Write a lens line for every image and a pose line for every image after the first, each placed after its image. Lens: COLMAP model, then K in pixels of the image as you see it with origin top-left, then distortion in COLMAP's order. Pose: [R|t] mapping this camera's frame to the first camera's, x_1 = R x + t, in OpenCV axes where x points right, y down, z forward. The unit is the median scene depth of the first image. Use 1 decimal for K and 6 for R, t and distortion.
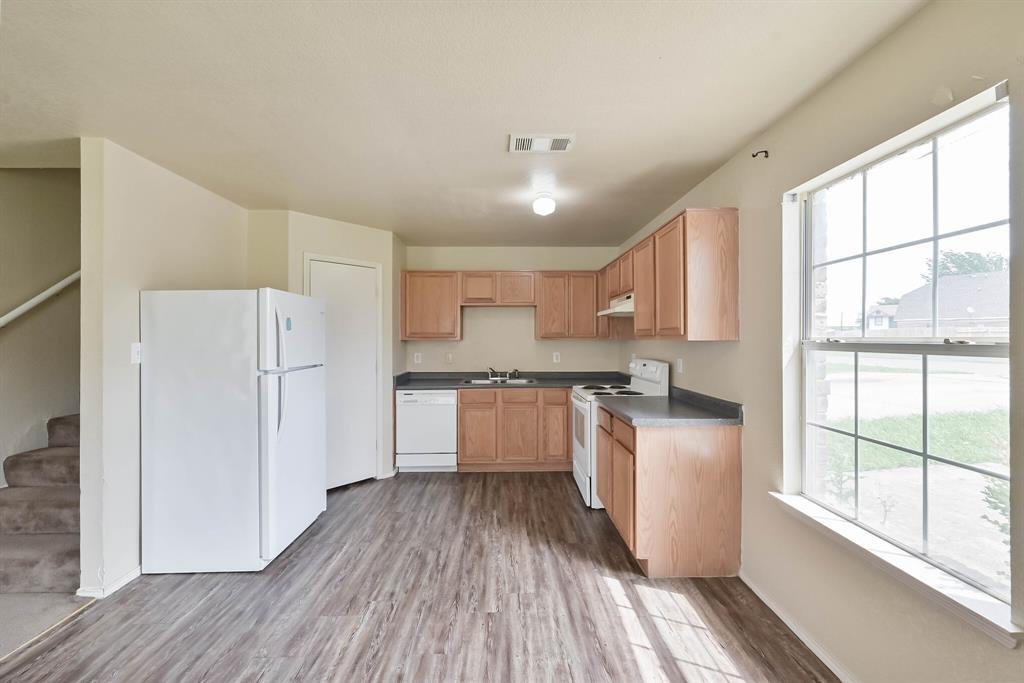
lens RADIAL K [[407.7, 0, 514.9], [0, 407.7, 338.0], [0, 0, 1]] dist [-0.001480, 0.000339]
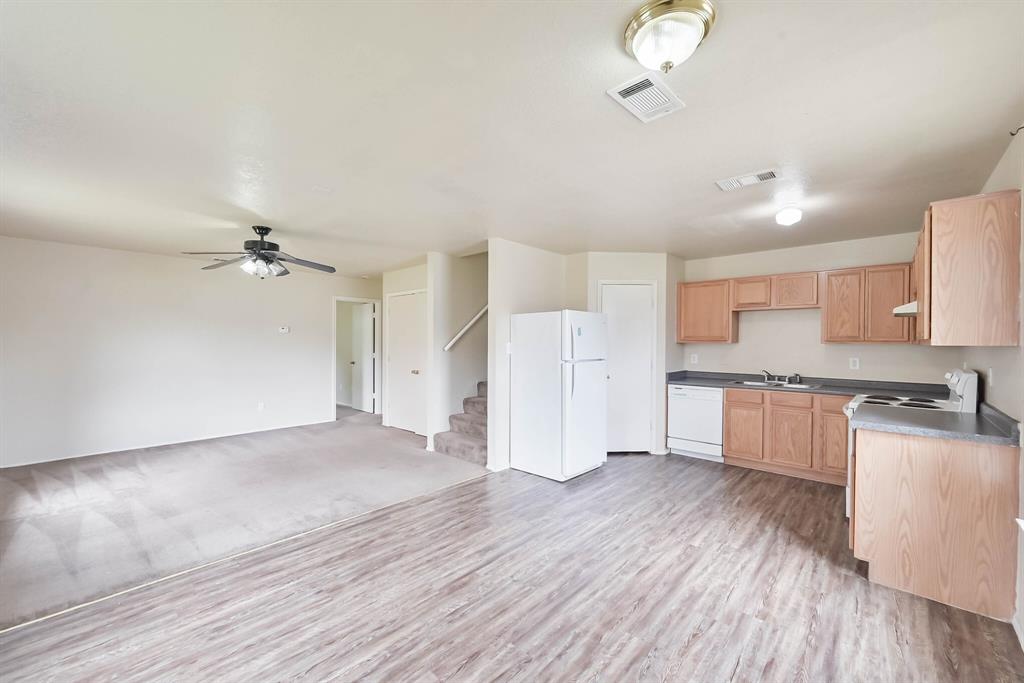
lens RADIAL K [[412.4, 0, 514.0], [0, 412.4, 346.3], [0, 0, 1]] dist [-0.001401, 0.000154]
pose [[0.719116, 0.014582, -0.694737, 0.330668], [-0.004801, 0.999860, 0.016017, -0.001404], [0.694873, -0.008183, 0.719086, -0.281086]]
